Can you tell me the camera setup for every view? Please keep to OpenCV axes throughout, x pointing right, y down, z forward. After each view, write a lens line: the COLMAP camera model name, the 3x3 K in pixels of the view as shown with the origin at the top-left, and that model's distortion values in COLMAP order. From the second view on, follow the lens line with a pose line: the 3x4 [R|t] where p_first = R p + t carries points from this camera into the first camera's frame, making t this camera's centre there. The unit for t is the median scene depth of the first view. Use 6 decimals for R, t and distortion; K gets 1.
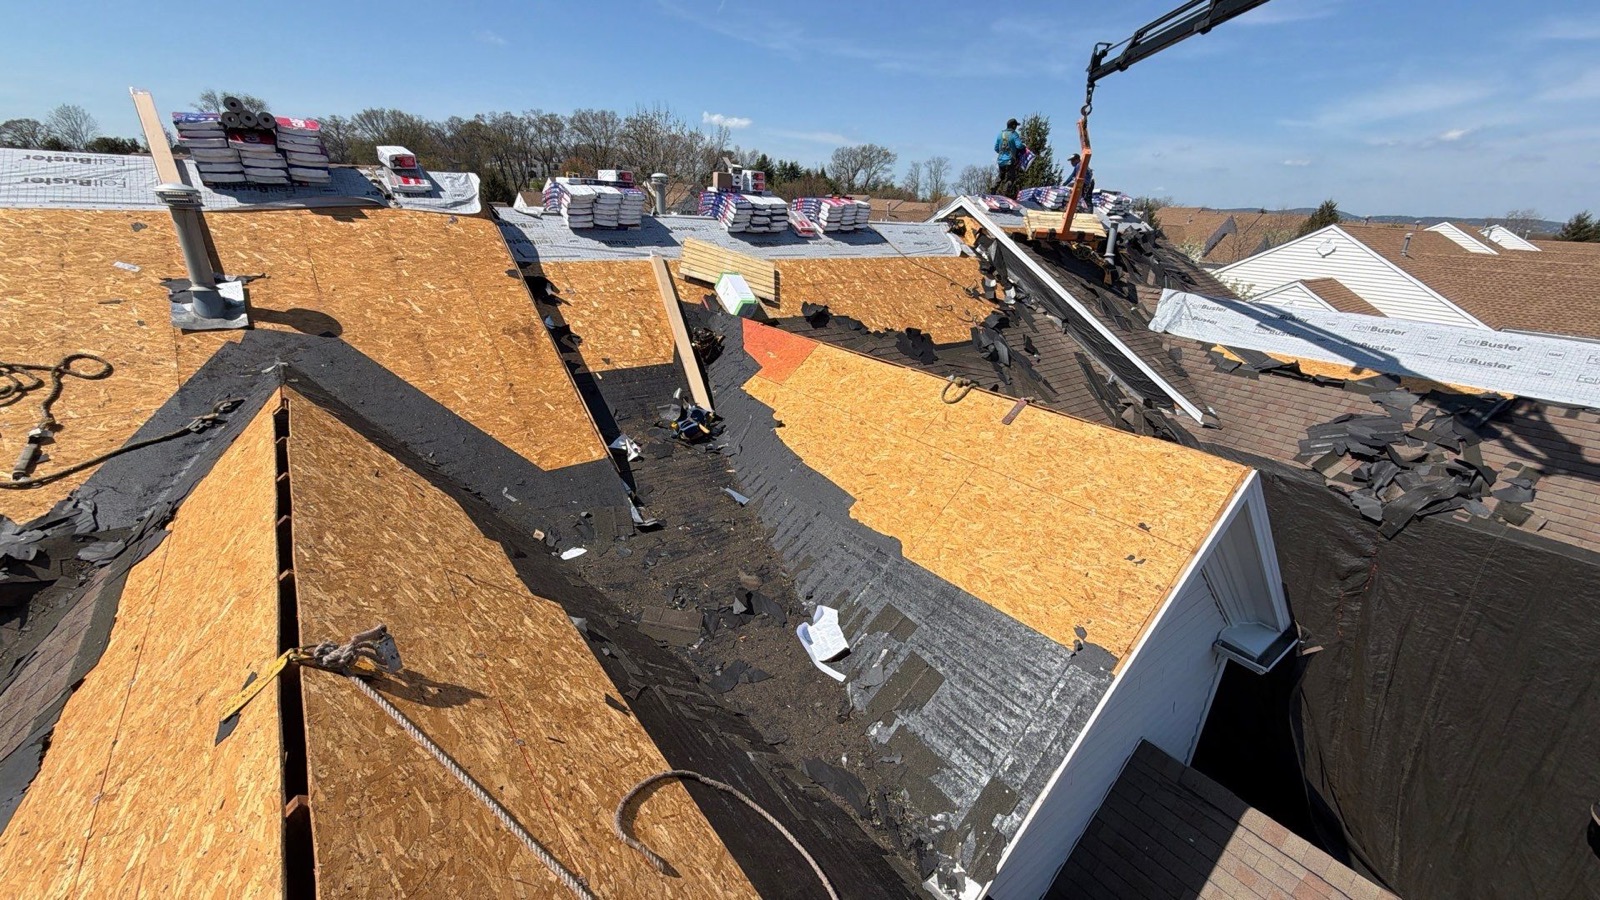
lens RADIAL K [[637.5, 0, 801.3], [0, 637.5, 451.4], [0, 0, 1]] dist [0.000998, 0.000127]
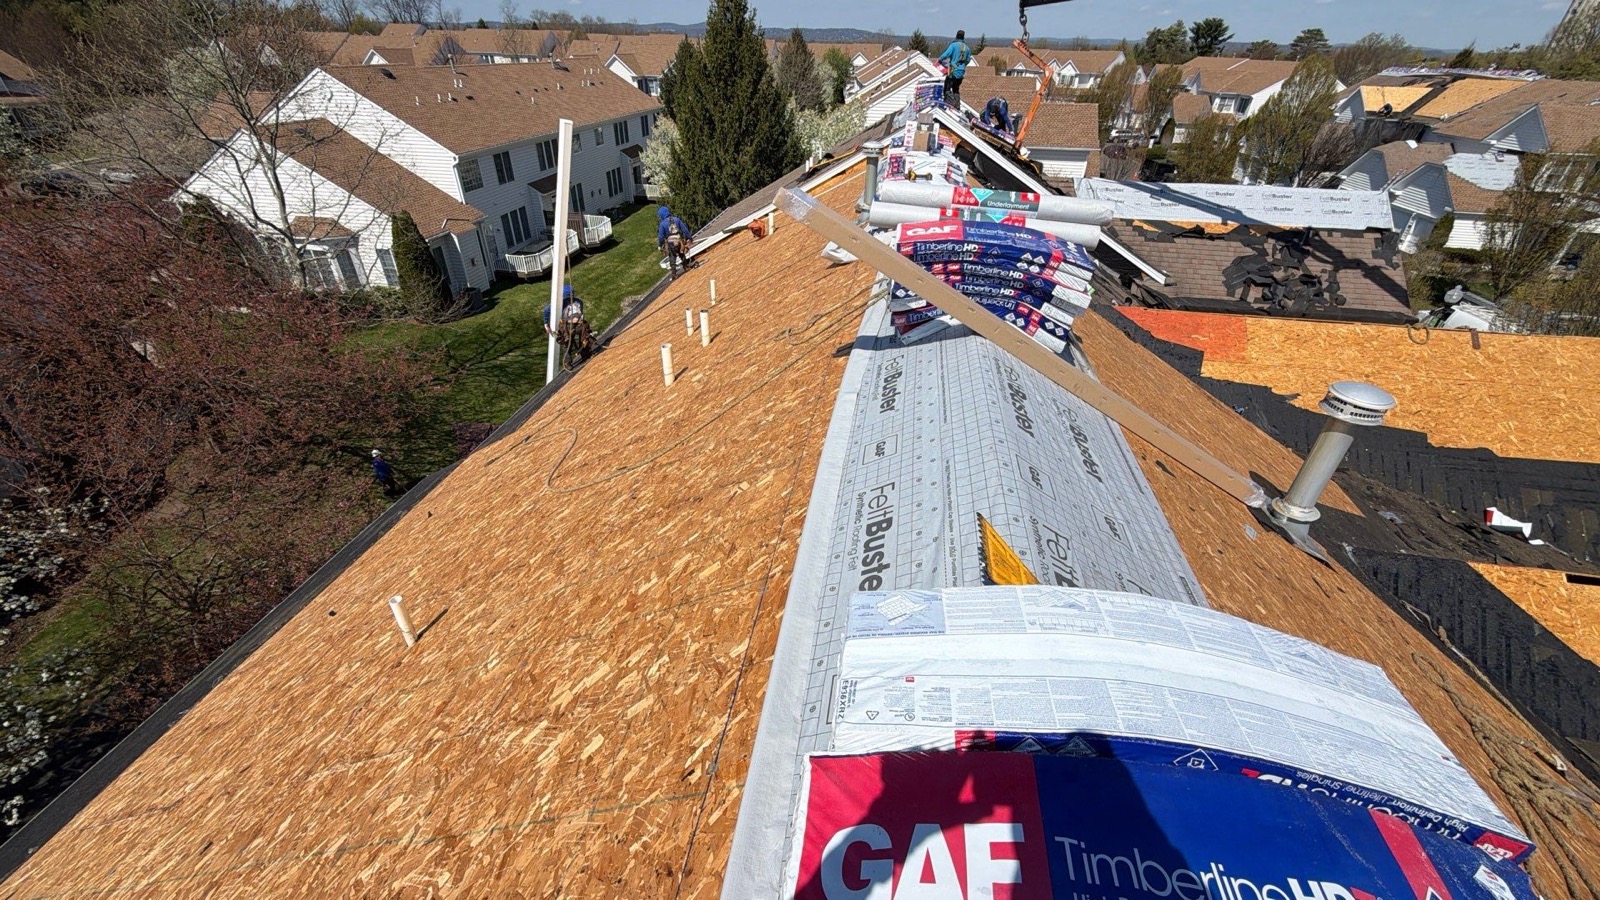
lens RADIAL K [[637.5, 0, 801.3], [0, 637.5, 451.4], [0, 0, 1]] dist [0.000998, 0.000127]
pose [[0.720774, -0.401817, 0.564825, -1.028908], [0.266636, 0.912867, 0.309160, -0.414843], [-0.639836, -0.072231, 0.765110, 0.494345]]
